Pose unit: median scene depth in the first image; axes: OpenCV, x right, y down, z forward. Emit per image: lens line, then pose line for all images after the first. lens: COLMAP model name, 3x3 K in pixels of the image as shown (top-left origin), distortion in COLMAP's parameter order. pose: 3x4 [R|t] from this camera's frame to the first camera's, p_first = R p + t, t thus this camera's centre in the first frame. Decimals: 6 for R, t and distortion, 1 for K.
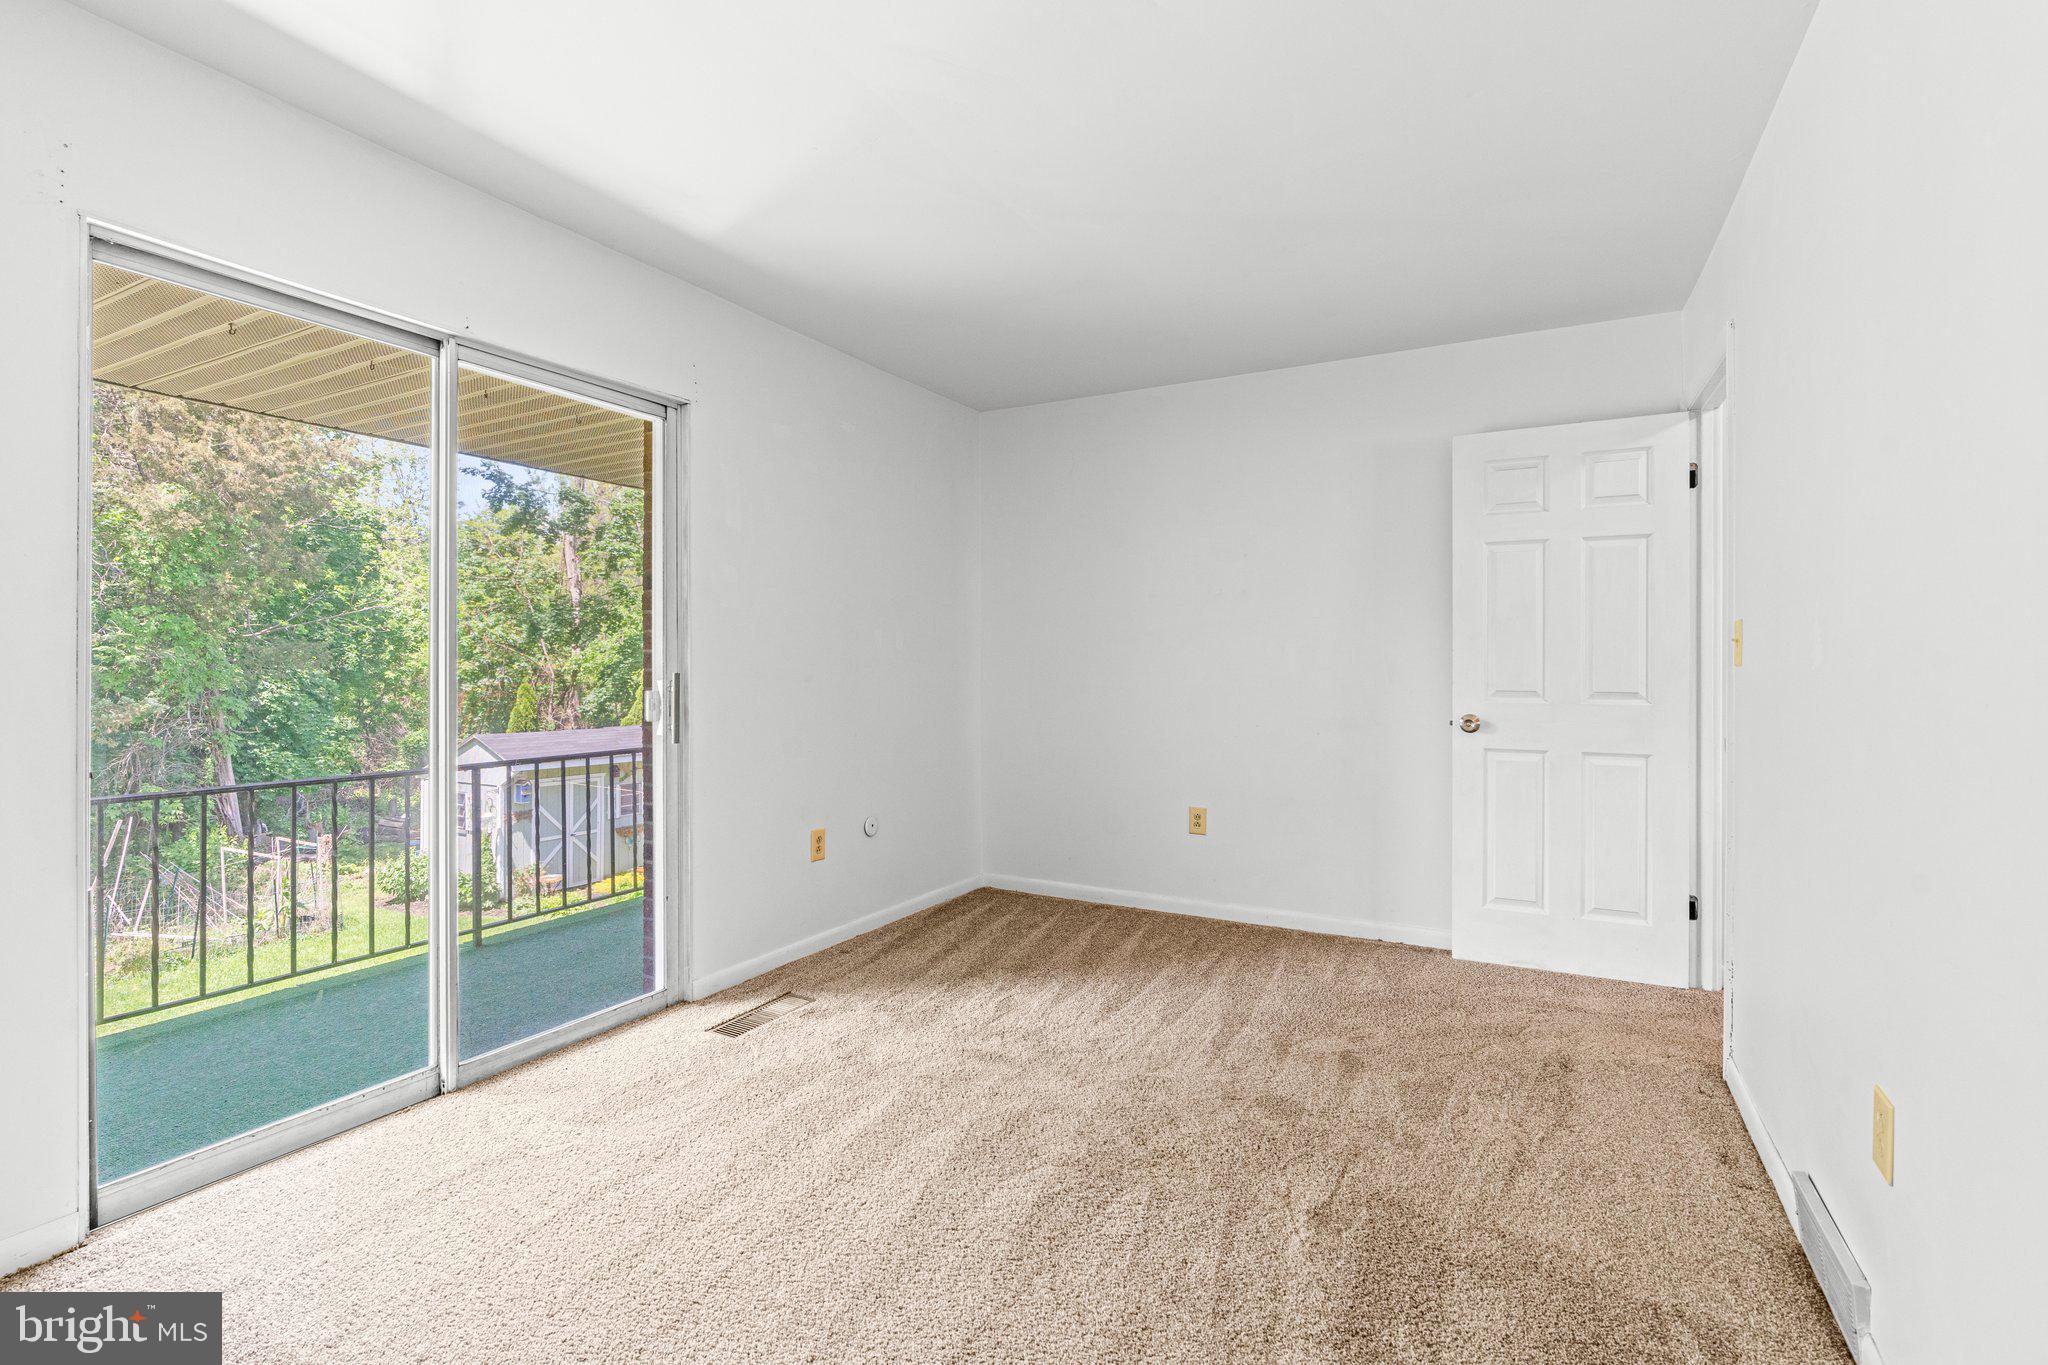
lens RADIAL K [[927.3, 0, 1025.5], [0, 927.3, 672.4], [0, 0, 1]] dist [-0.014738, 0.004071]
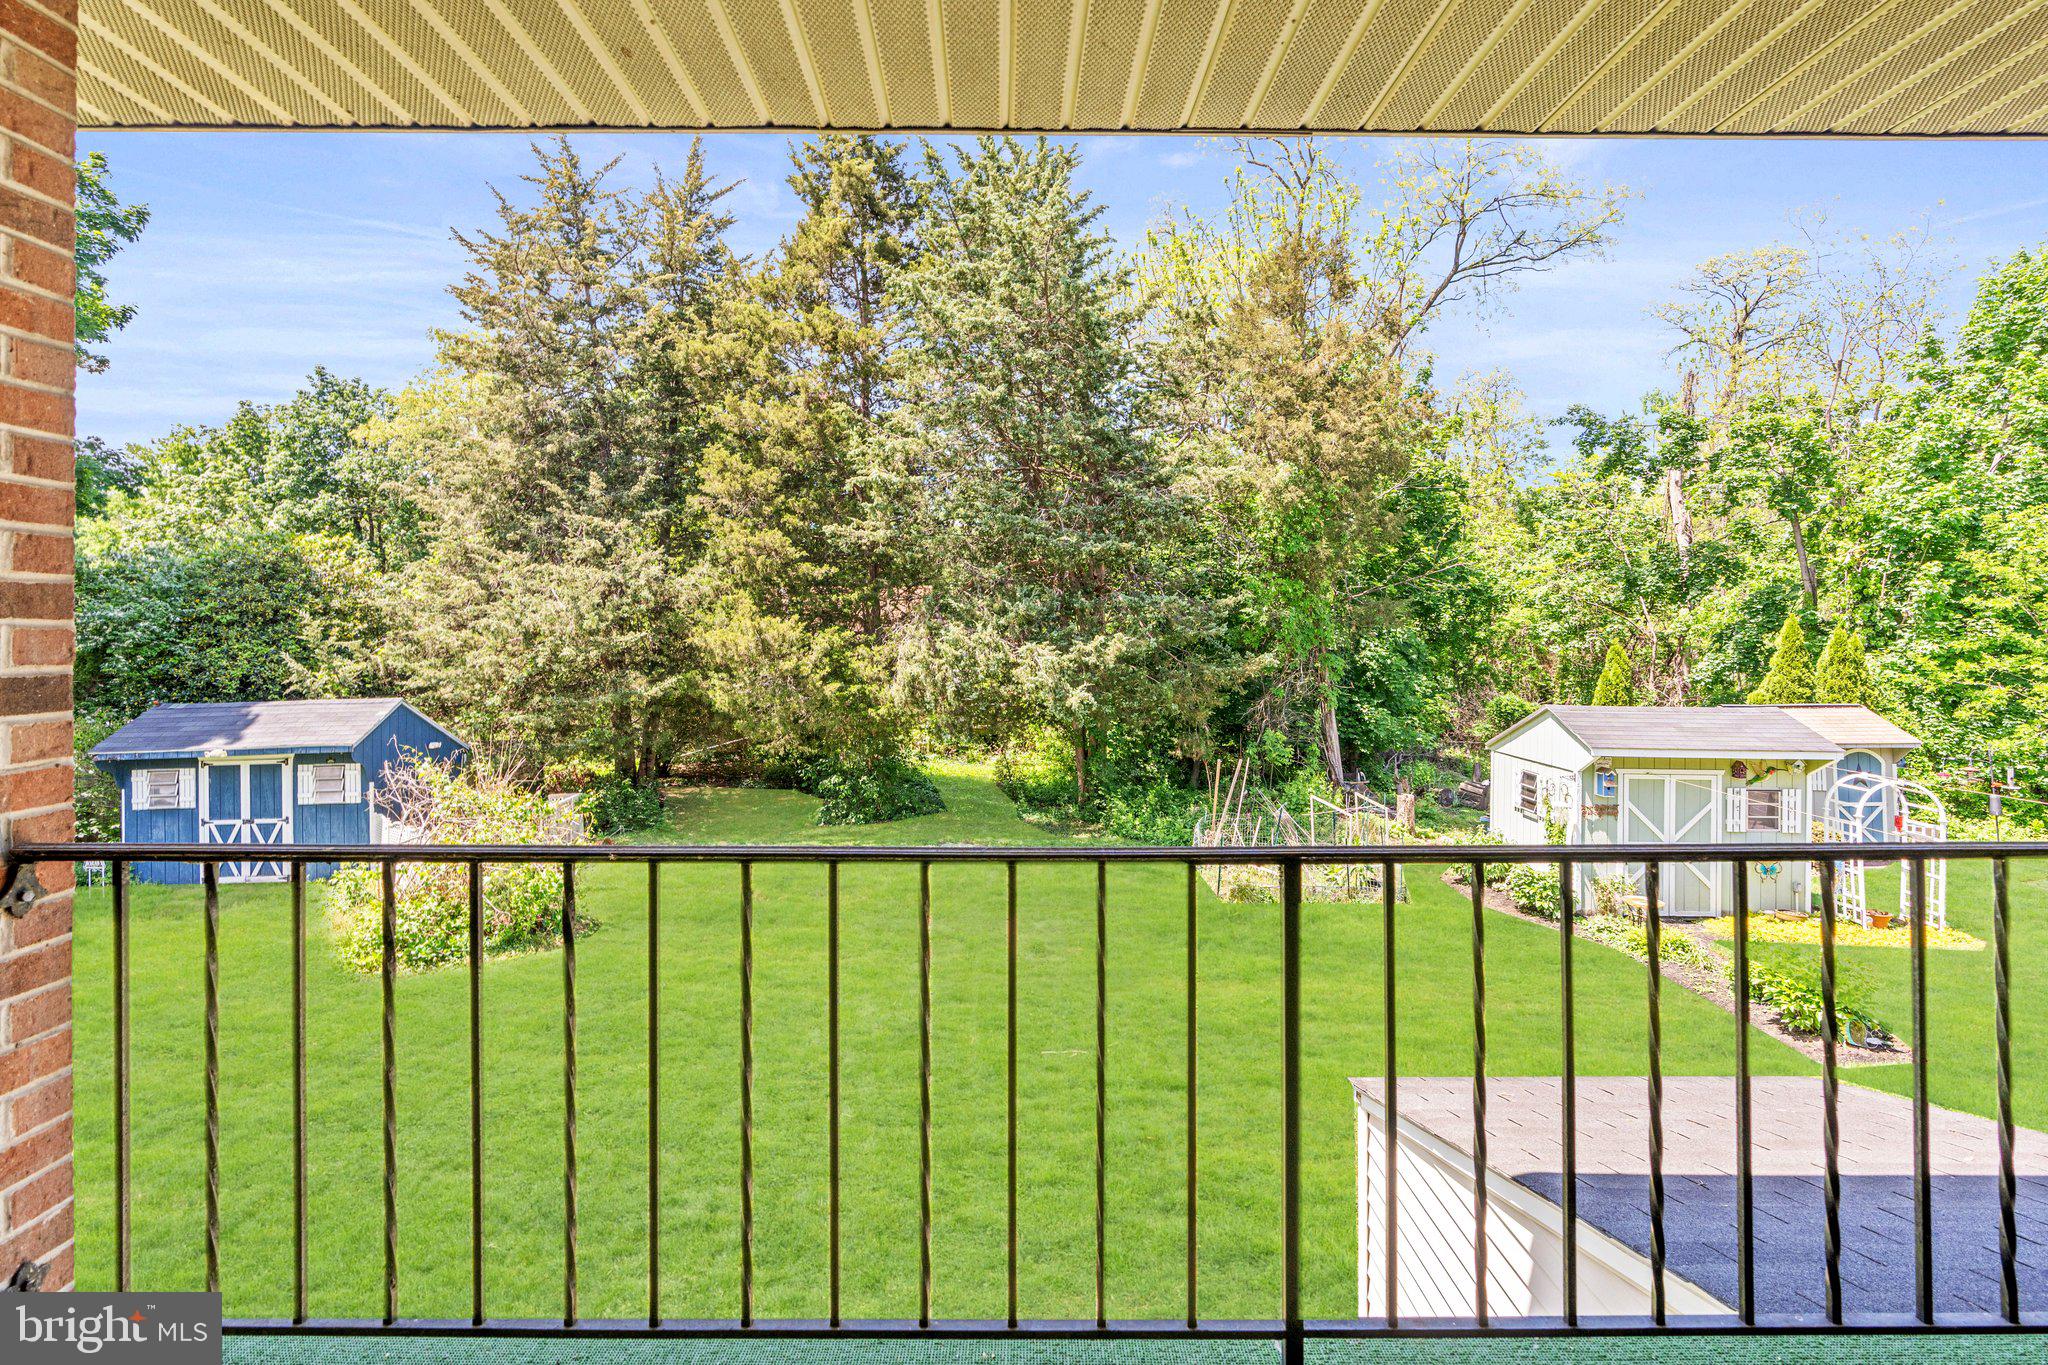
lens RADIAL K [[927.3, 0, 998.8], [0, 927.3, 631.3], [0, 0, 1]] dist [-0.014738, 0.004071]
pose [[0.461196, 0.000888, -0.887298, -0.059273], [-0.005606, 0.999982, -0.001913, 0.003305], [0.887281, 0.005856, 0.461193, 0.116555]]
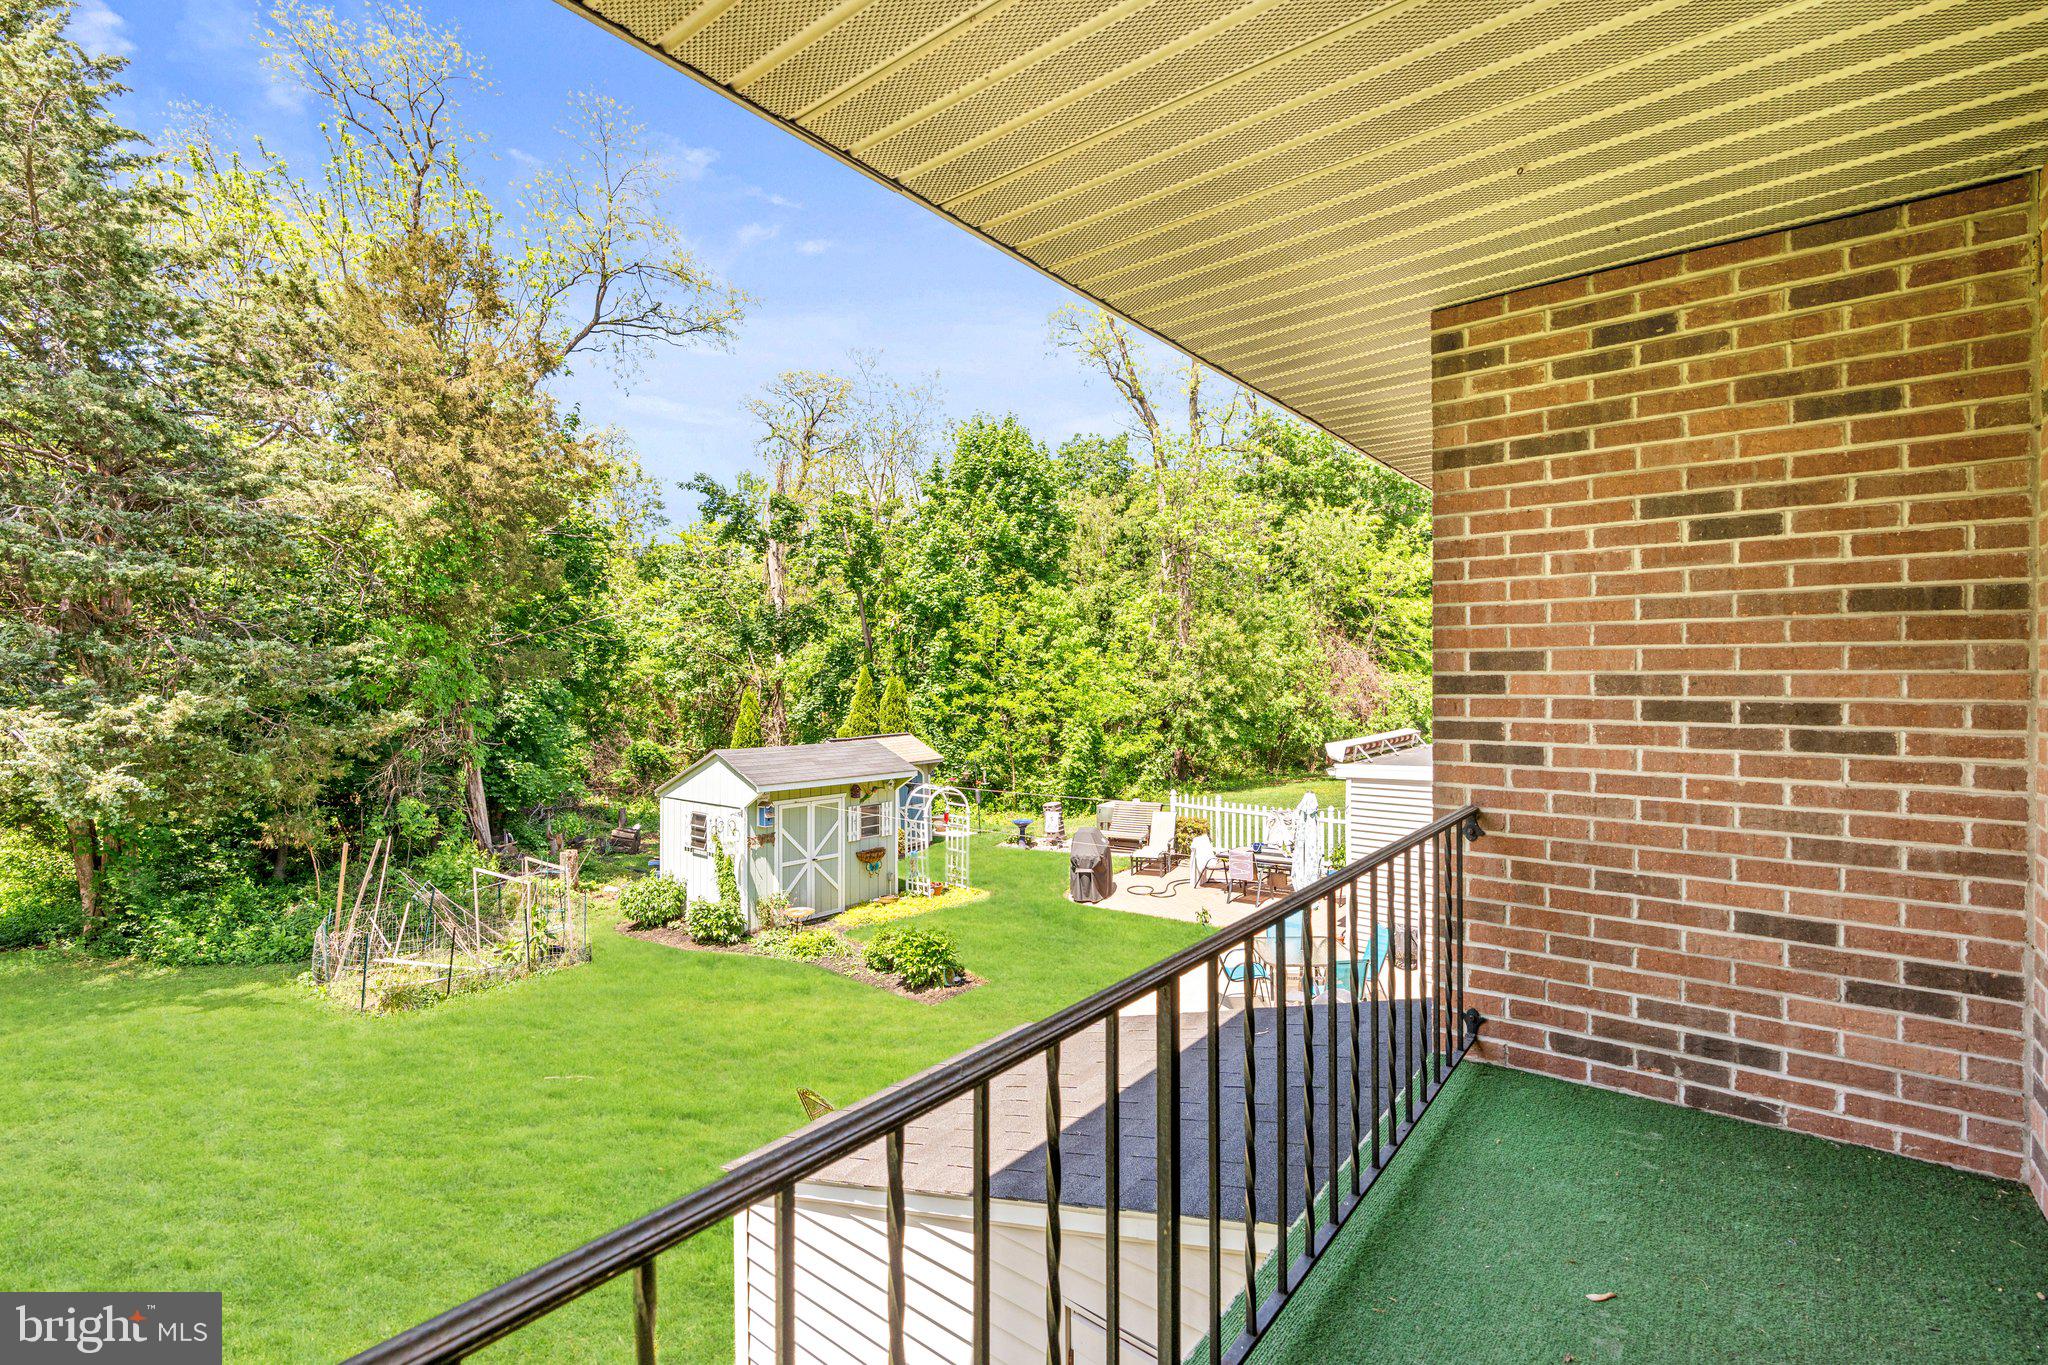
lens RADIAL K [[927.3, 0, 1020.6], [0, 927.3, 686.8], [0, 0, 1]] dist [-0.014738, 0.004071]
pose [[0.983588, -0.006012, -0.180327, -0.092478], [0.007497, 0.999943, 0.007553, 0.000352], [0.180272, -0.008780, 0.983578, 0.104812]]
